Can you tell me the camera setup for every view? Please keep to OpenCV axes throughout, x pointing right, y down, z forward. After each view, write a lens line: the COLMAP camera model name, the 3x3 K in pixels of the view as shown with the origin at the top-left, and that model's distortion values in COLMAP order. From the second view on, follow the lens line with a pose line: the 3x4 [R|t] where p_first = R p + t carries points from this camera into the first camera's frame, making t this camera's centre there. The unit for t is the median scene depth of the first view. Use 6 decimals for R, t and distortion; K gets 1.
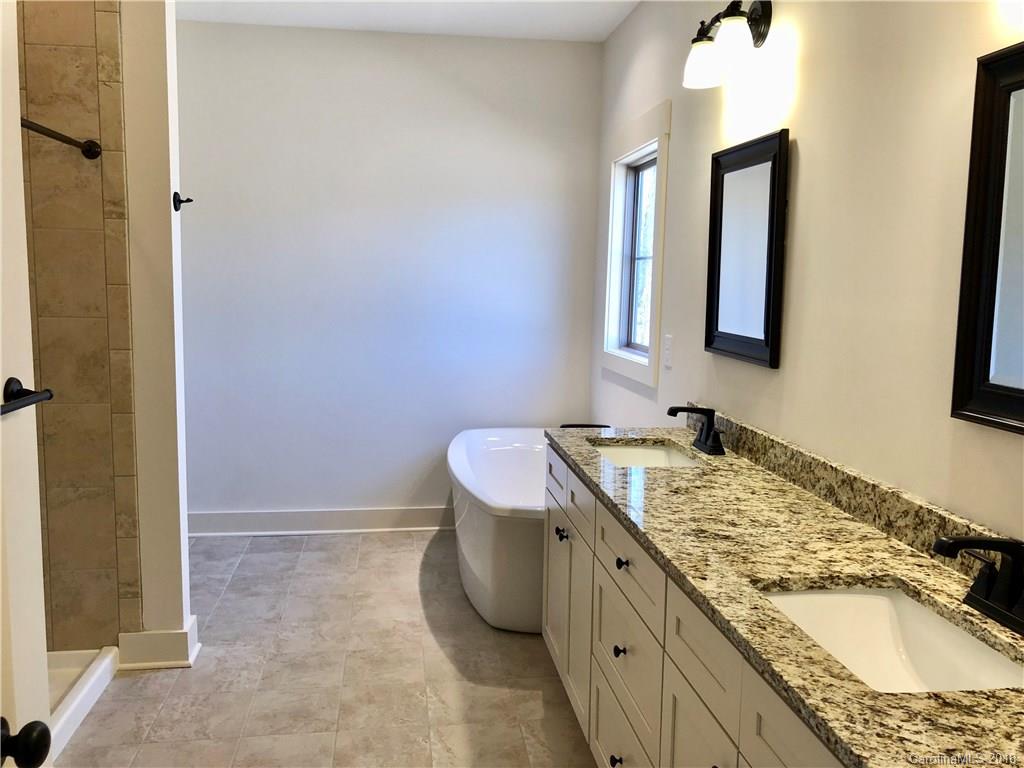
lens RADIAL K [[833.5, 0, 514.8], [0, 833.5, 383.7], [0, 0, 1]] dist [0.062773, -0.080558]
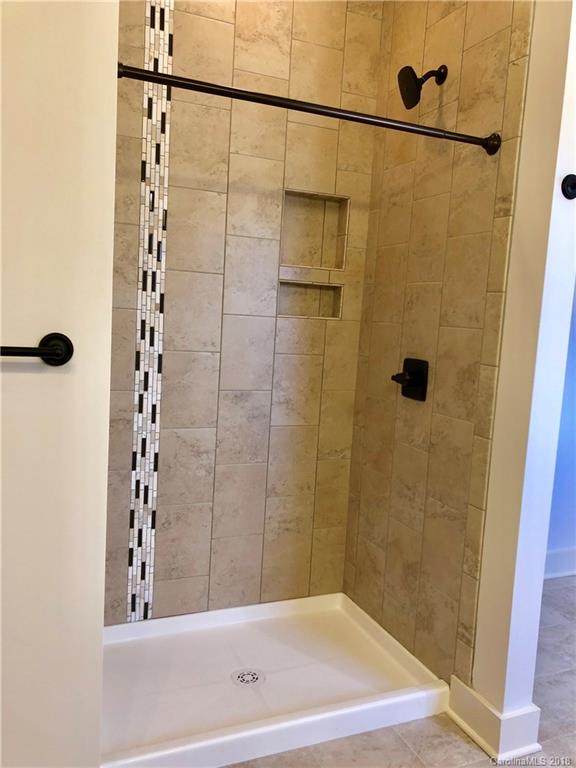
lens RADIAL K [[625.1, 0, 287.8], [0, 625.1, 382.1], [0, 0, 1]] dist [0.062773, -0.080558]
pose [[0.269027, 0.098770, -0.958055, 0.114982], [-0.176080, 0.983007, 0.051899, -0.020883], [0.946900, 0.154732, 0.281847, 0.629419]]
